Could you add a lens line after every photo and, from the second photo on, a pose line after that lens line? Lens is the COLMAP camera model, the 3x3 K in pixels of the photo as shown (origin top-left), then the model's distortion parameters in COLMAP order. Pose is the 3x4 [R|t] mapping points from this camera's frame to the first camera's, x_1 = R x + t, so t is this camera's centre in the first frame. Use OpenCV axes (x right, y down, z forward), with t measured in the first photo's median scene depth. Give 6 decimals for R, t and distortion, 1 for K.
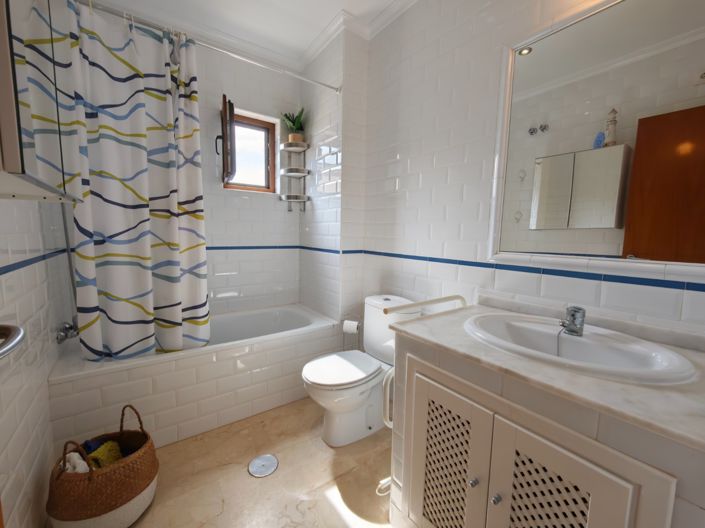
lens RADIAL K [[293.6, 0, 350.5], [0, 293.6, 267.3], [0, 0, 1]] dist [0.000599, 0.000159]
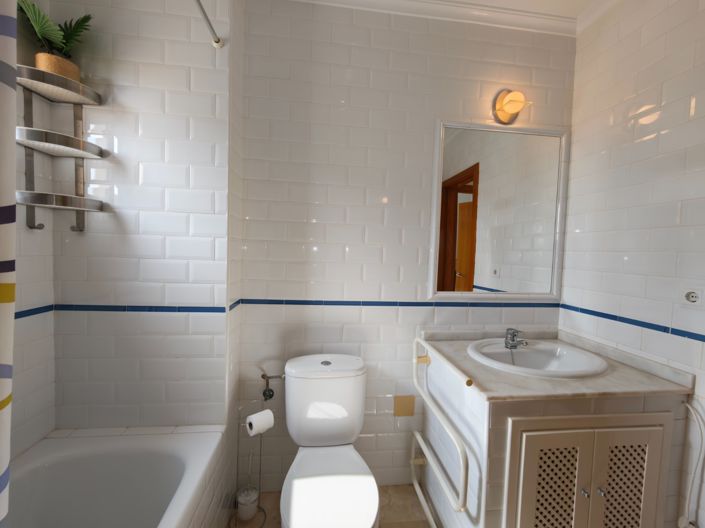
lens RADIAL K [[293.6, 0, 350.5], [0, 293.6, 267.3], [0, 0, 1]] dist [0.000599, 0.000159]
pose [[0.479910, -0.057343, 0.875441, -0.569273], [0.077656, 0.996721, 0.022716, -0.171542], [-0.873874, 0.057081, 0.482790, 0.622303]]
